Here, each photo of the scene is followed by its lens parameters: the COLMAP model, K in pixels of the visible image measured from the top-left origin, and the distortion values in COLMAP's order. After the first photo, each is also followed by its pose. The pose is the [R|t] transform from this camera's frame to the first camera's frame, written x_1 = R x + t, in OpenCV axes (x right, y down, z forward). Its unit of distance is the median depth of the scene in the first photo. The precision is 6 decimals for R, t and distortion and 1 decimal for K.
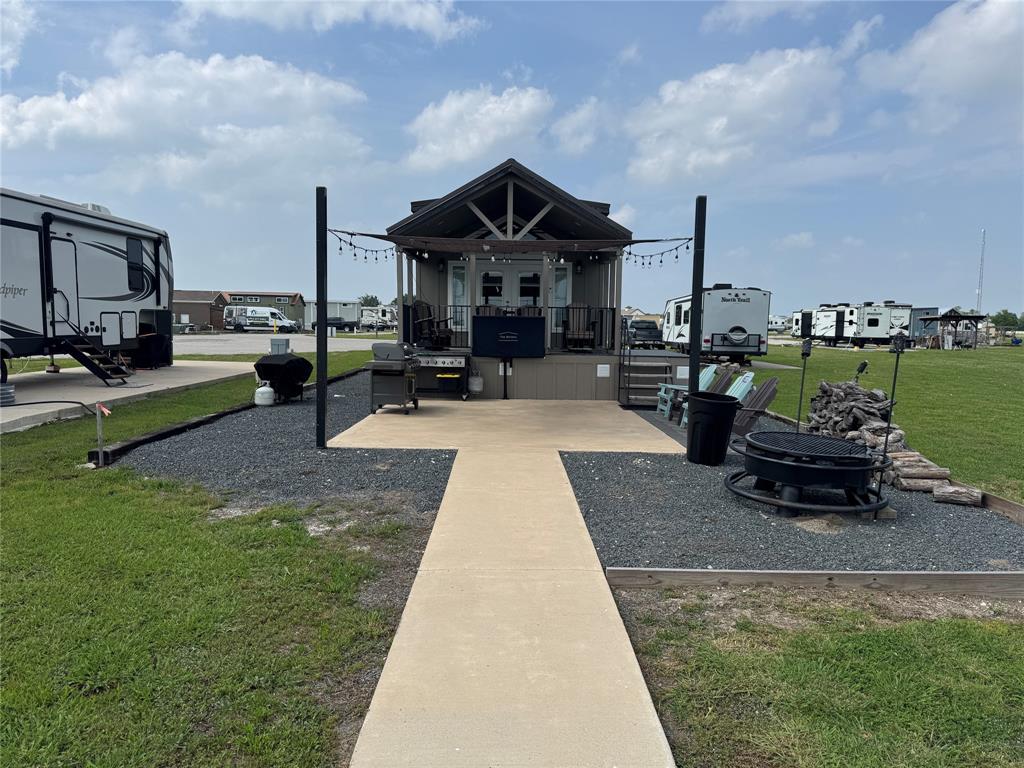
lens RADIAL K [[726.7, 0, 497.5], [0, 726.7, 428.2], [0, 0, 1]] dist [0.036095, -0.025655]
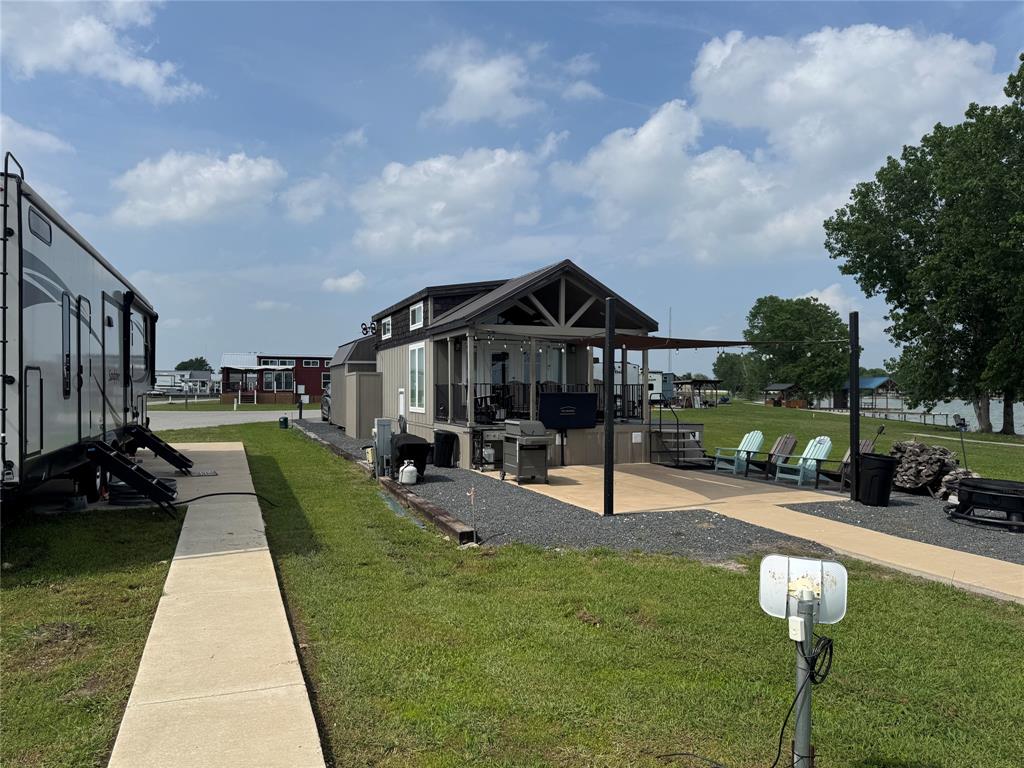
lens RADIAL K [[726.7, 0, 502.0], [0, 726.7, 387.0], [0, 0, 1]] dist [0.036095, -0.025655]
pose [[0.931470, -0.012418, 0.363606, -0.436815], [0.064108, 0.989382, -0.130439, -0.018968], [-0.358125, 0.144810, 0.922376, -0.009900]]
